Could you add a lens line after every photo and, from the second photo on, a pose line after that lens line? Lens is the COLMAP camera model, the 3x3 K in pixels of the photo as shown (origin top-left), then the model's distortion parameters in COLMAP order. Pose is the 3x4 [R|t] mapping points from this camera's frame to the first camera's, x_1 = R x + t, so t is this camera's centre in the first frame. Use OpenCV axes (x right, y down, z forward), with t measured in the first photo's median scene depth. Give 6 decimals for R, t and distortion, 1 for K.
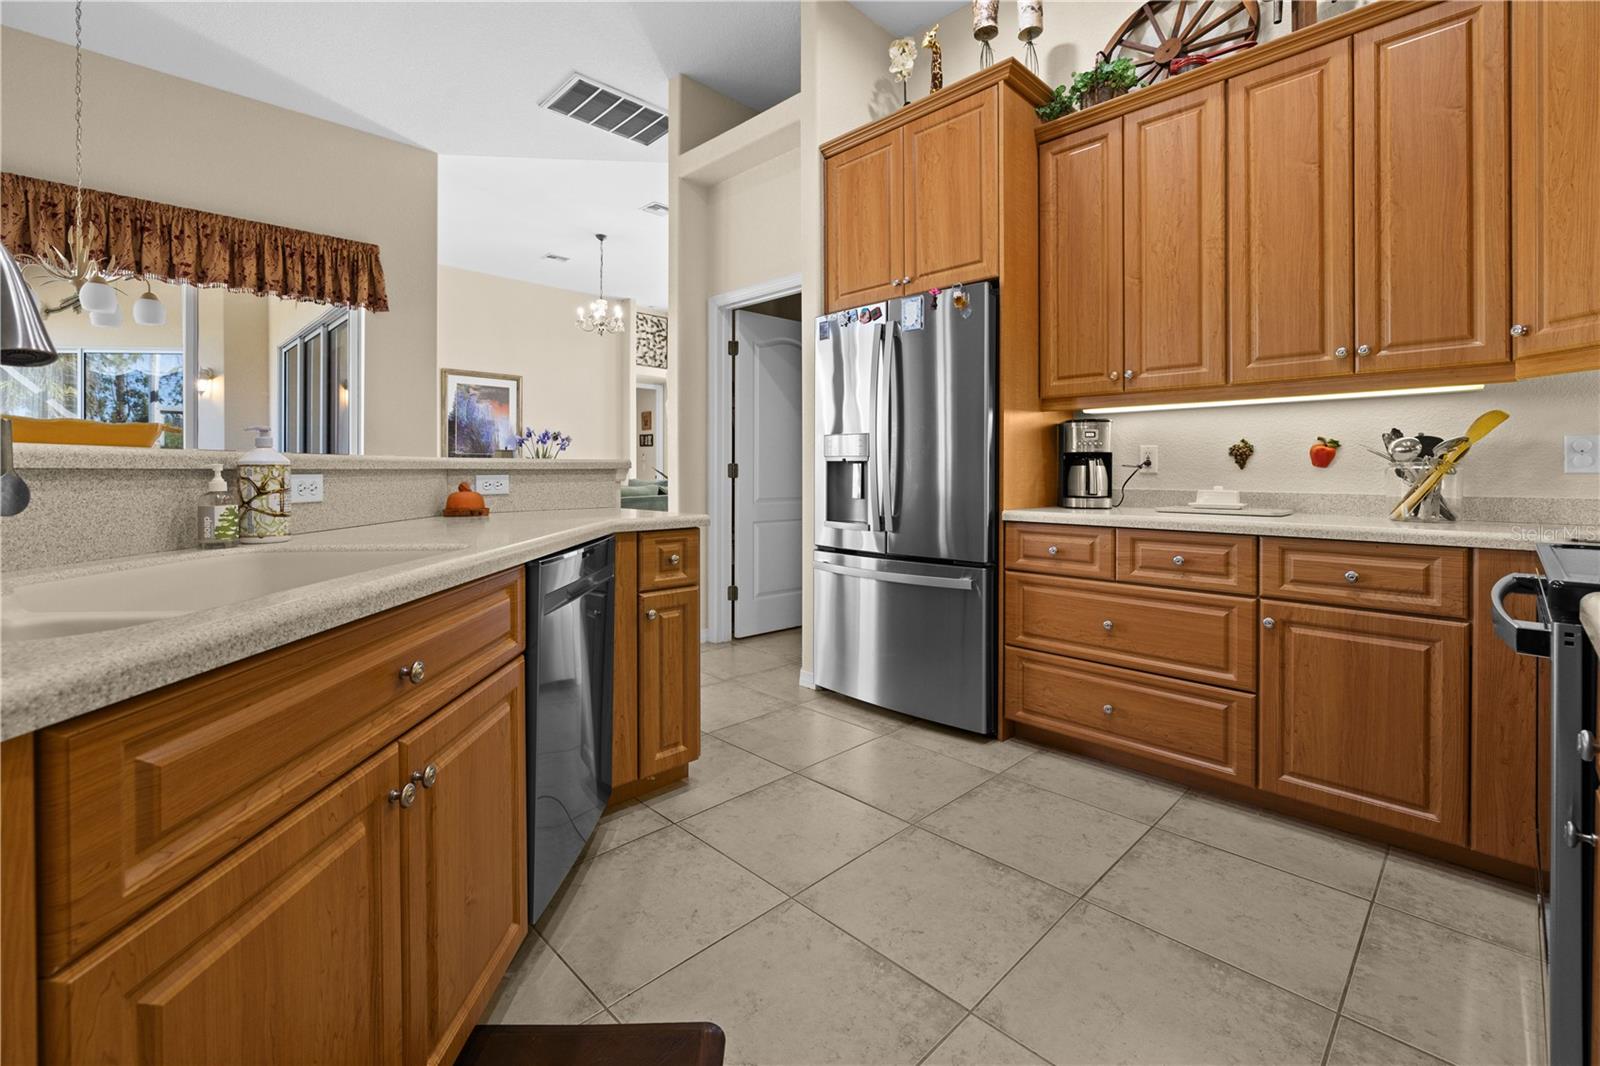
lens RADIAL K [[674.8, 0, 801.7], [0, 674.8, 468.8], [0, 0, 1]] dist [-0.000583, -0.000030]
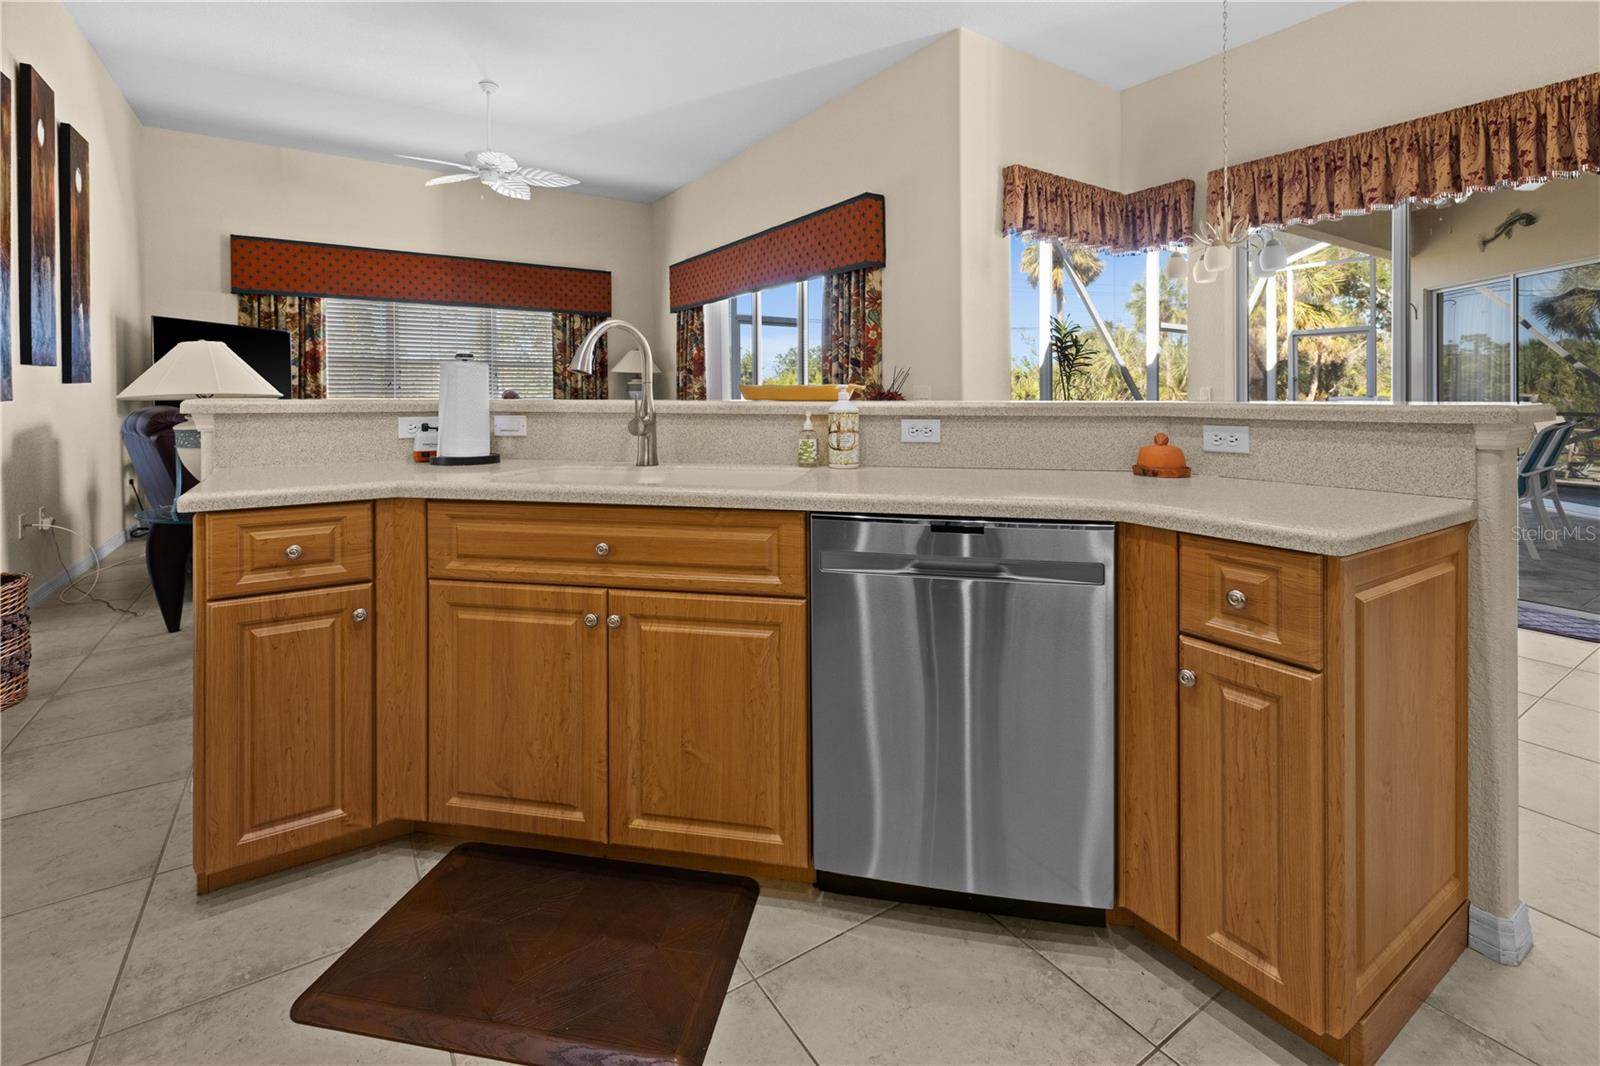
lens RADIAL K [[705.4, 0, 805.4], [0, 705.4, 402.6], [0, 0, 1]] dist [0.011901, -0.000326]
pose [[-0.169261, 0.012190, -0.985496, 0.214148], [-0.001270, 0.999920, 0.012586, -0.014273], [0.985570, 0.003382, -0.169232, 0.380832]]
